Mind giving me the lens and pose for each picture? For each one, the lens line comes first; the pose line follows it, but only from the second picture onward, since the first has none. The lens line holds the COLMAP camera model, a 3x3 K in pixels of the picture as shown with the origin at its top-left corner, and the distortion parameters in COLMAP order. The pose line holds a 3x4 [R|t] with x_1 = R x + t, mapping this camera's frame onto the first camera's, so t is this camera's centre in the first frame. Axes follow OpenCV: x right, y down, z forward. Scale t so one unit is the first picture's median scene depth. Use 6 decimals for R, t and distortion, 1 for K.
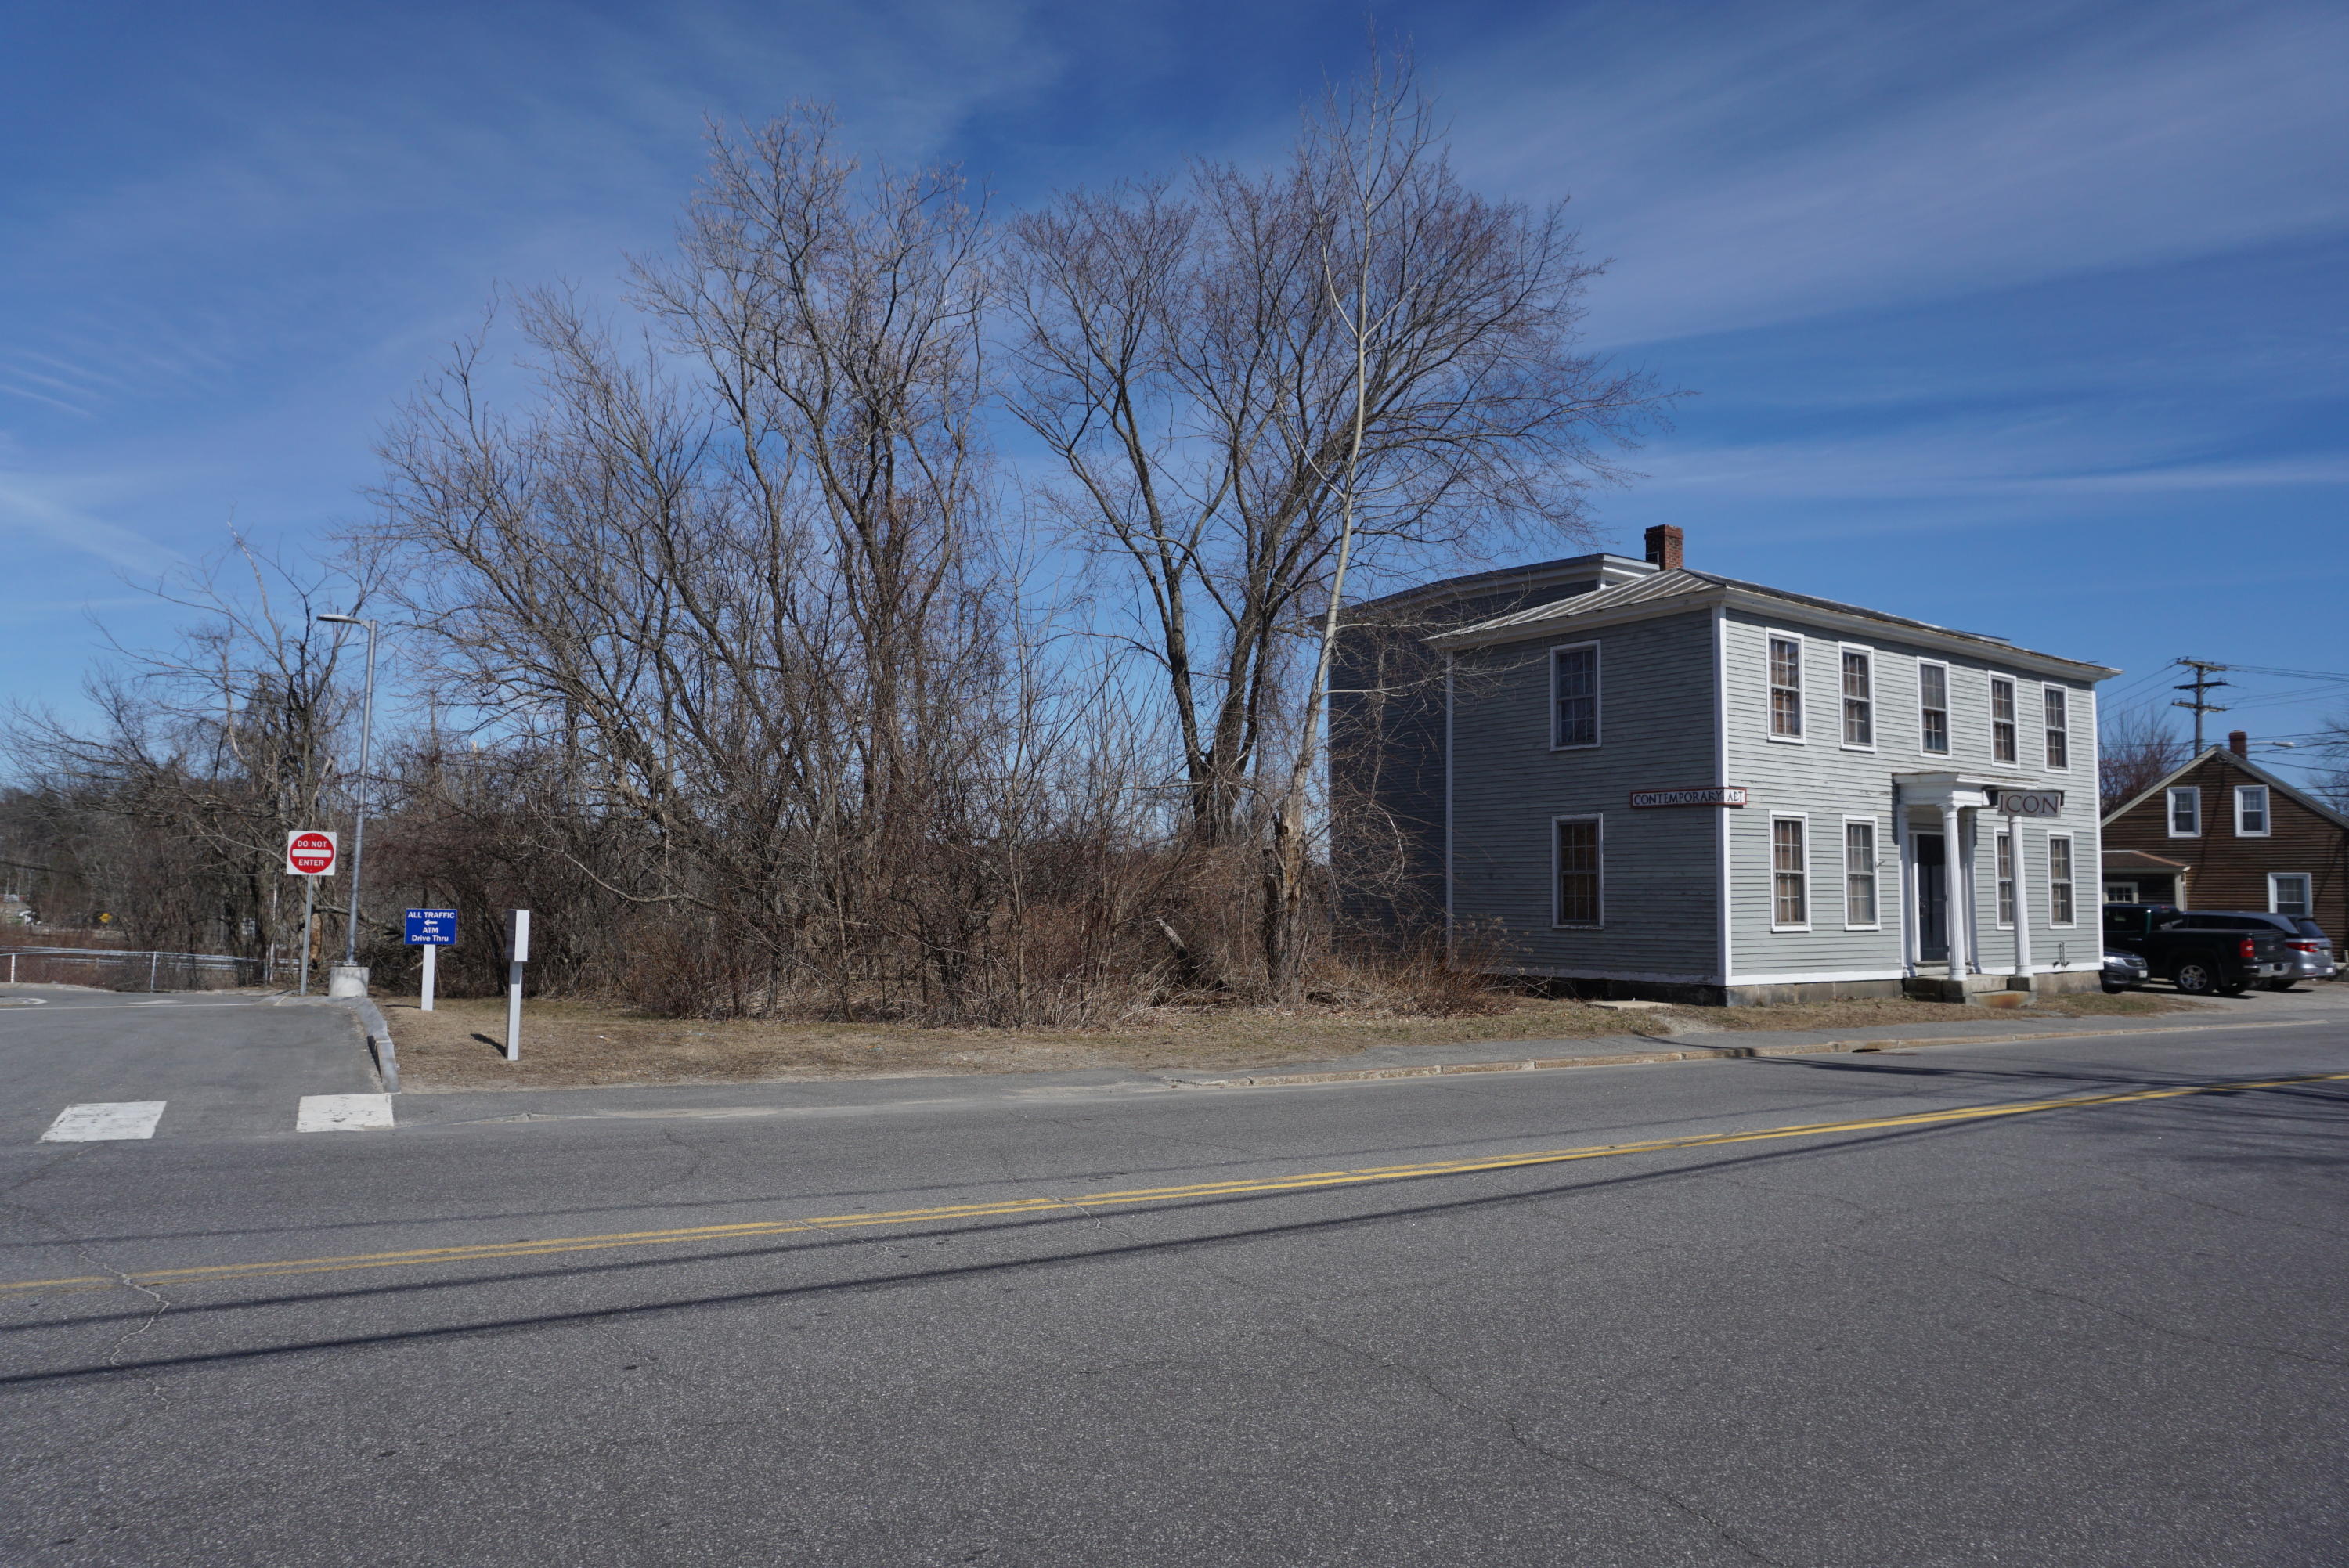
lens RADIAL K [[1586.9, 0, 1181.8], [0, 1586.9, 777.4], [0, 0, 1]] dist [-0.029864, 0.016978]
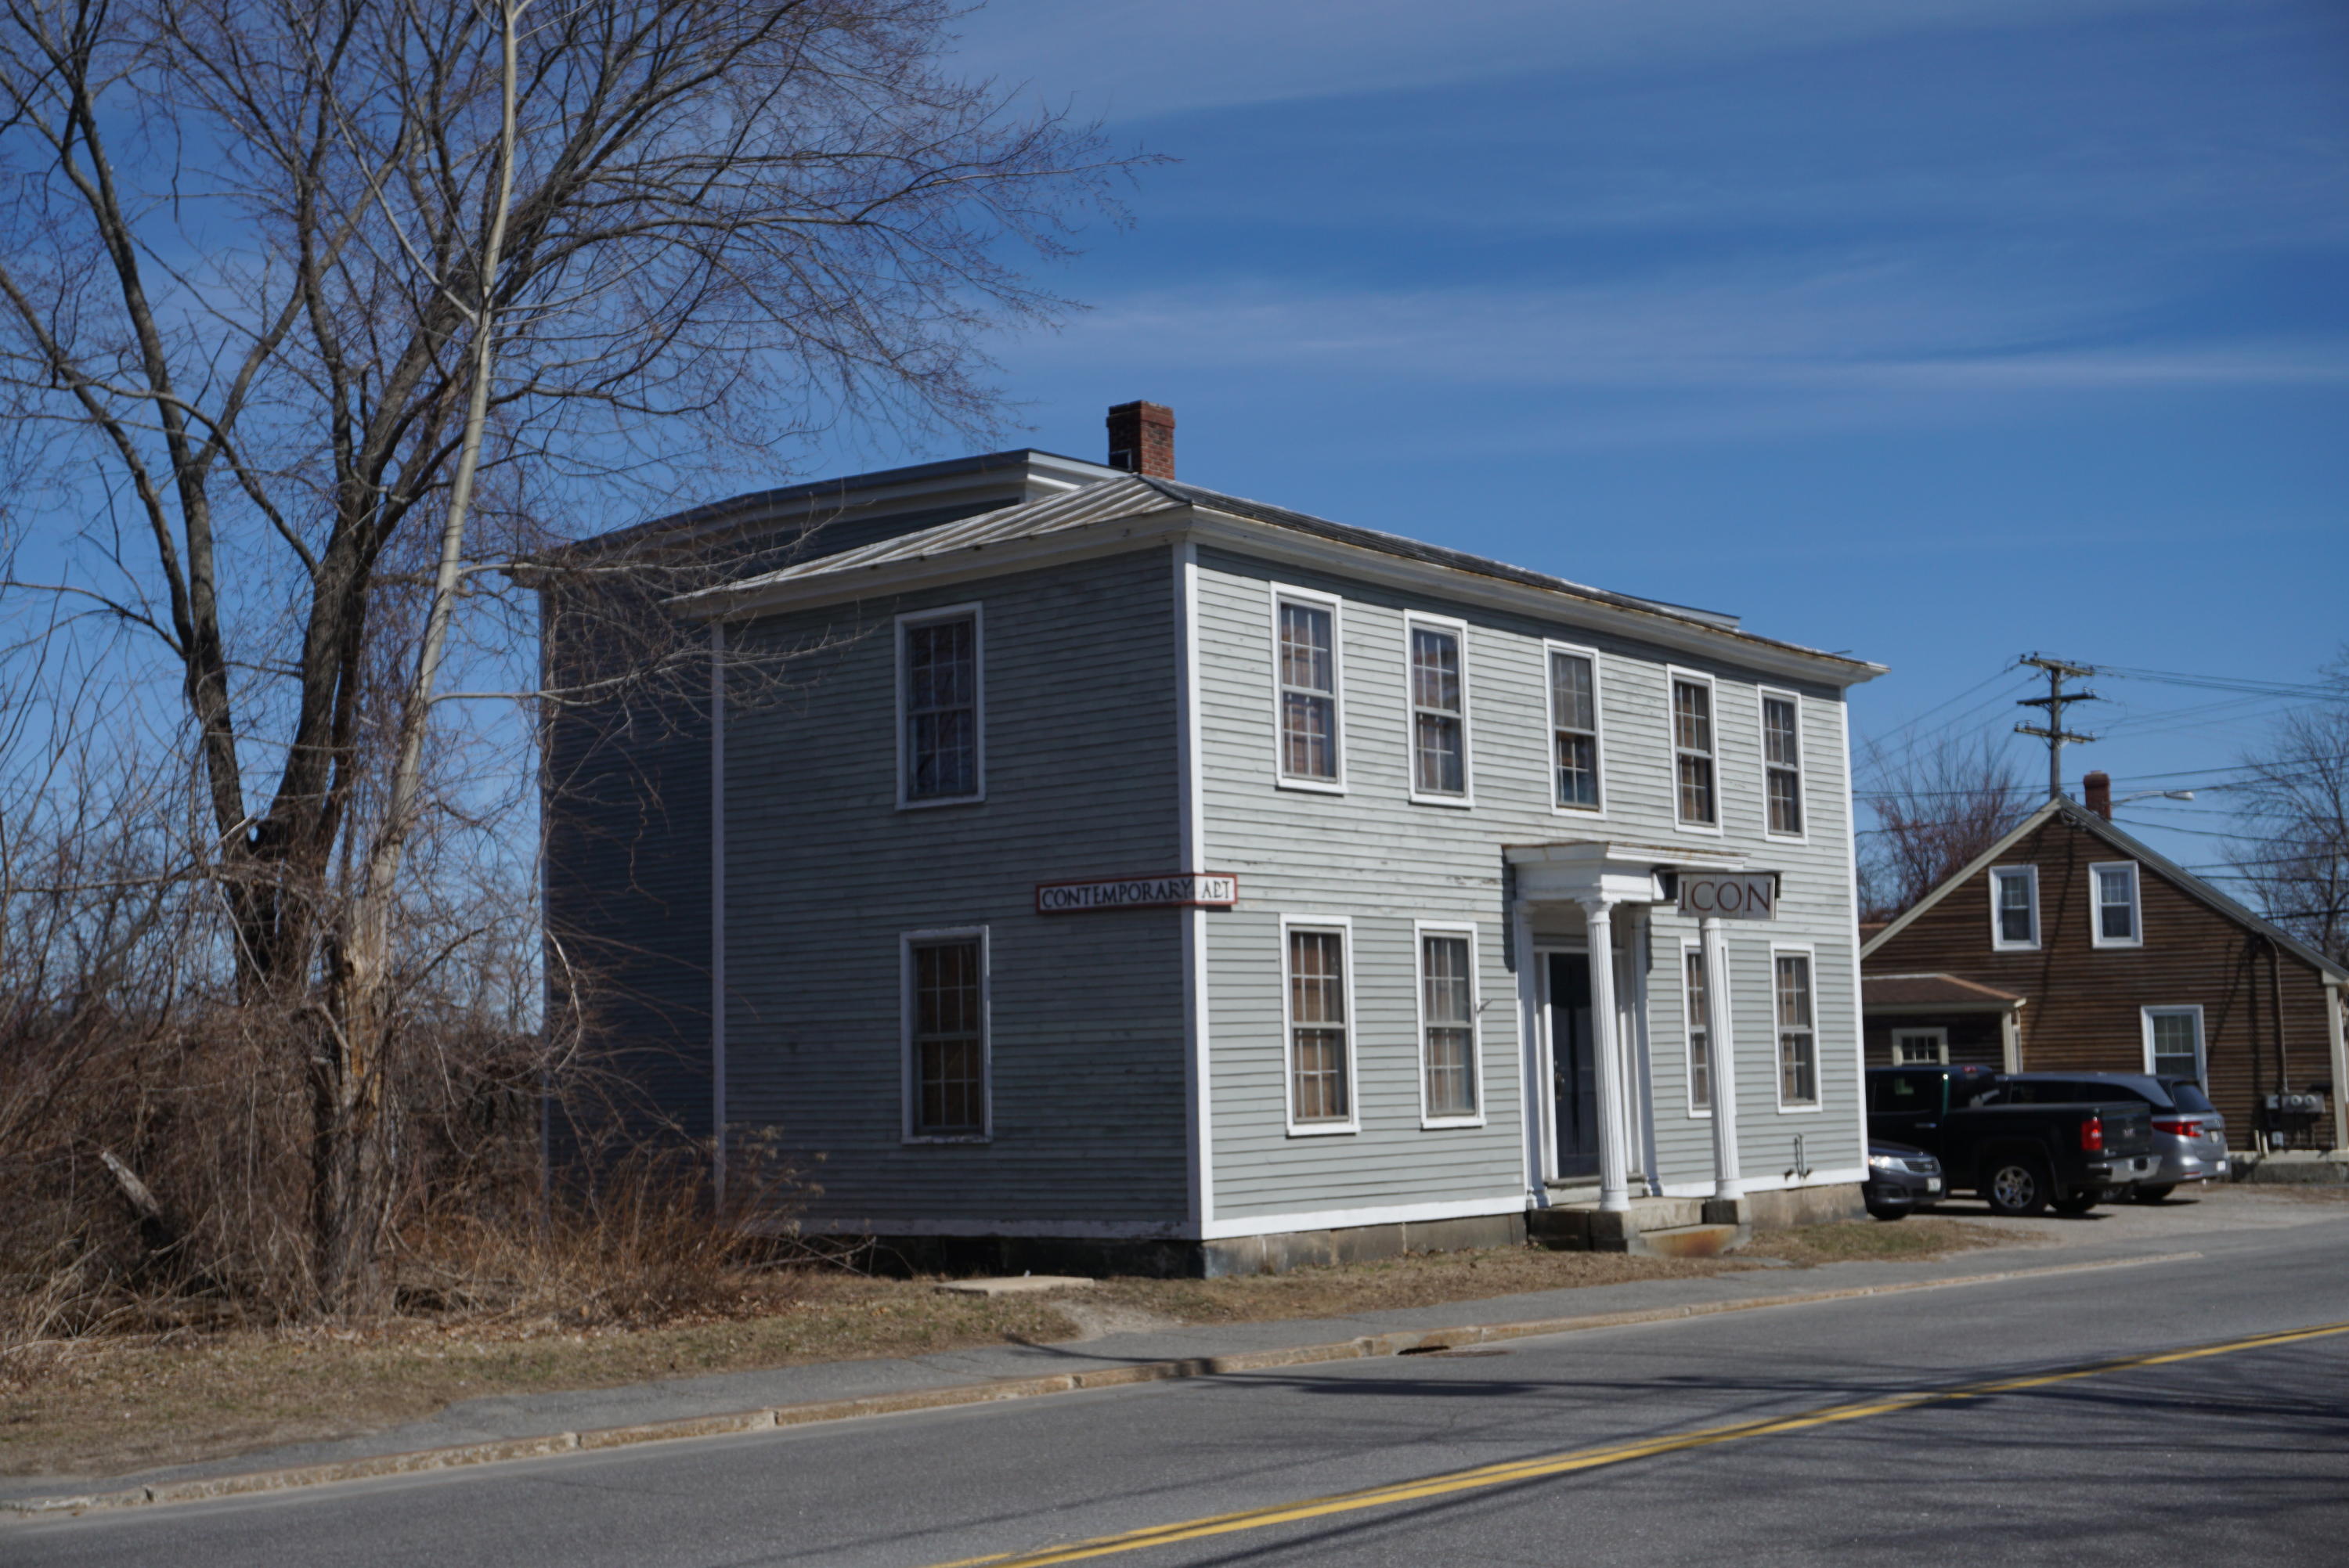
lens RADIAL K [[2885.5, 0, 1166.9], [0, 2885.5, 783.0], [0, 0, 1]] dist [0.014308, 0.000000]
pose [[0.964983, -0.004861, 0.262267, 0.066054], [0.012782, 0.999512, -0.028506, 0.003112], [-0.262000, 0.030860, 0.964574, 0.039440]]
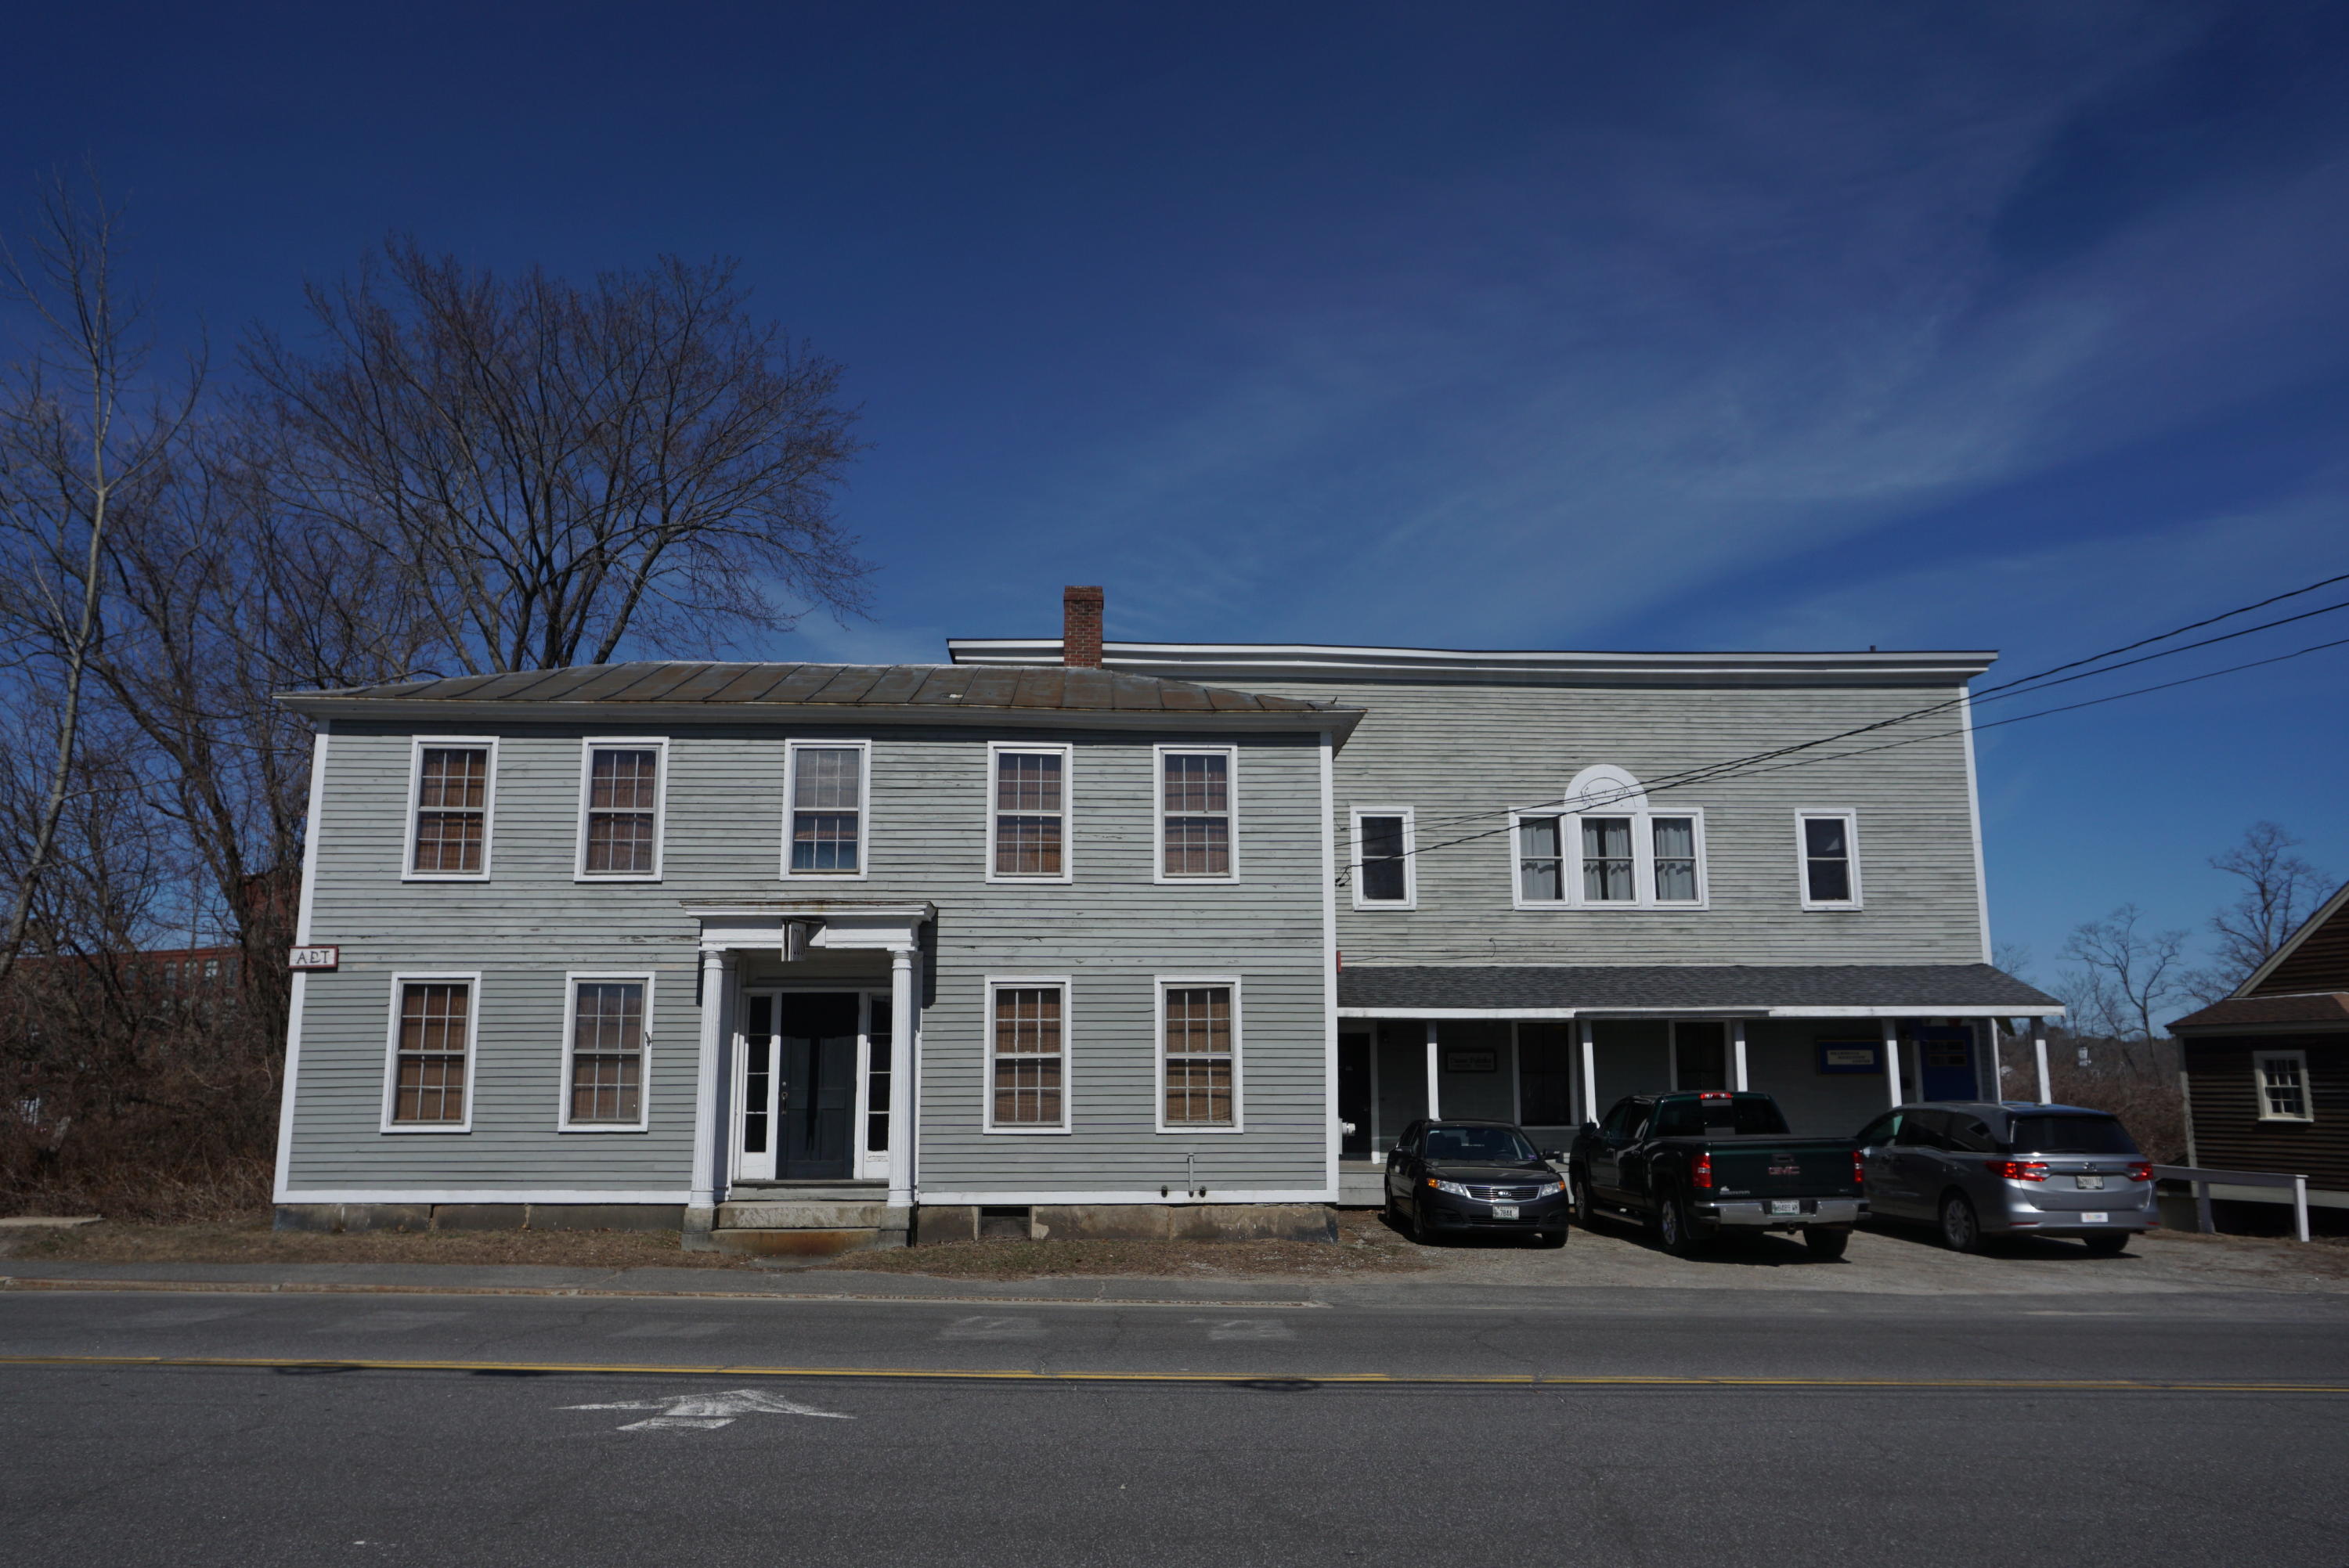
lens RADIAL K [[1706.0, 0, 1173.8], [0, 1706.0, 790.0], [0, 0, 1]] dist [-0.007138, 0.000425]
pose [[0.827713, -0.110064, -0.550252, 1.069836], [0.051374, 0.991321, -0.121009, 0.049096], [0.558796, 0.071892, 0.826183, 0.487472]]
